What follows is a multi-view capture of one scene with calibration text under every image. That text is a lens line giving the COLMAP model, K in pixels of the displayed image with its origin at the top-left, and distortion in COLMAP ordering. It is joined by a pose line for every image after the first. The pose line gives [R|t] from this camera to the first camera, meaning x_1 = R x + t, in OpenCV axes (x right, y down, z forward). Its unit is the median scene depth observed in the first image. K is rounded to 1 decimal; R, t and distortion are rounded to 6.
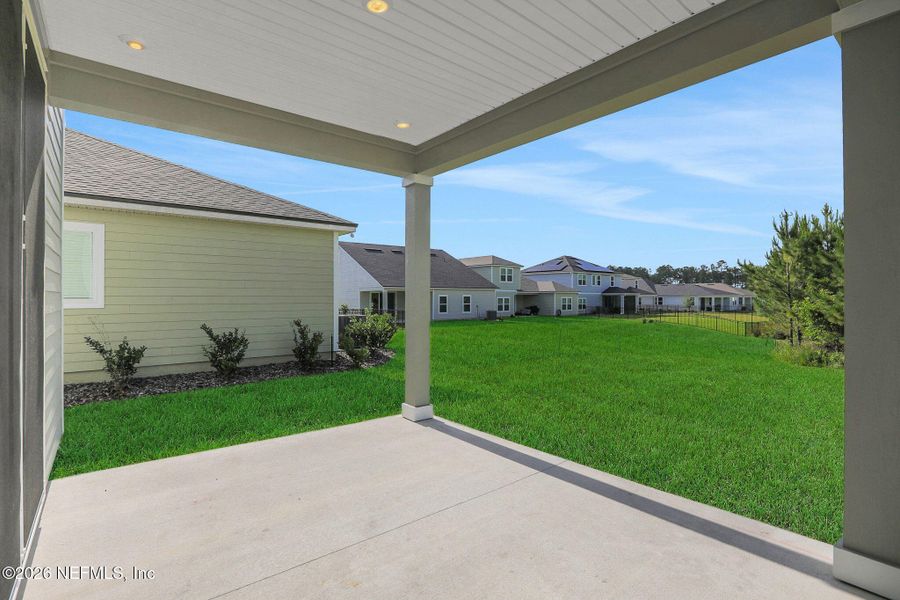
lens RADIAL K [[422.1, 0, 452.2], [0, 422.1, 296.5], [0, 0, 1]] dist [-0.016896, 0.000049]
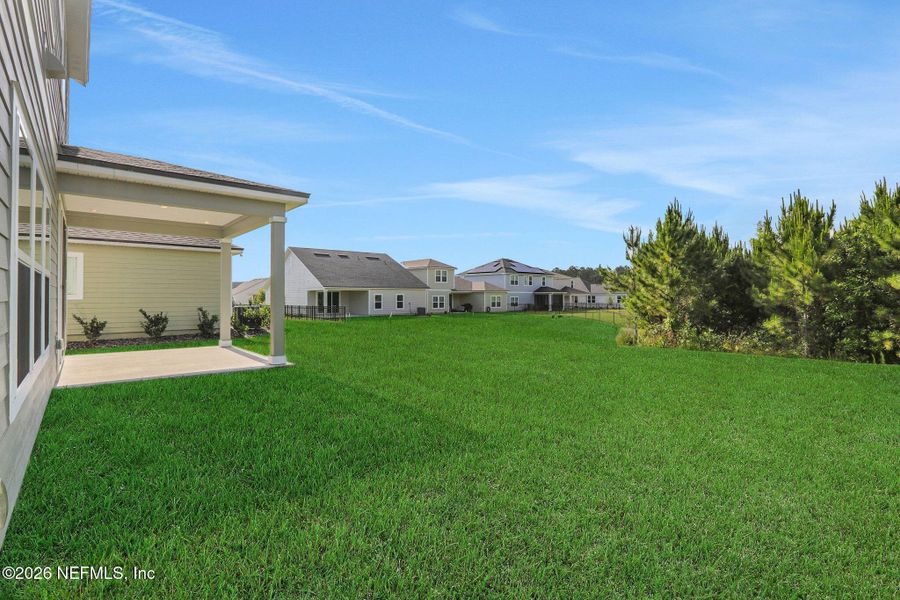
lens RADIAL K [[420.9, 0, 446.1], [0, 420.9, 294.7], [0, 0, 1]] dist [-0.023340, 0.000170]
pose [[0.999576, -0.001356, 0.029093, 0.108429], [0.001450, 0.999994, -0.003203, 0.002503], [-0.029088, 0.003244, 0.999572, -0.132264]]
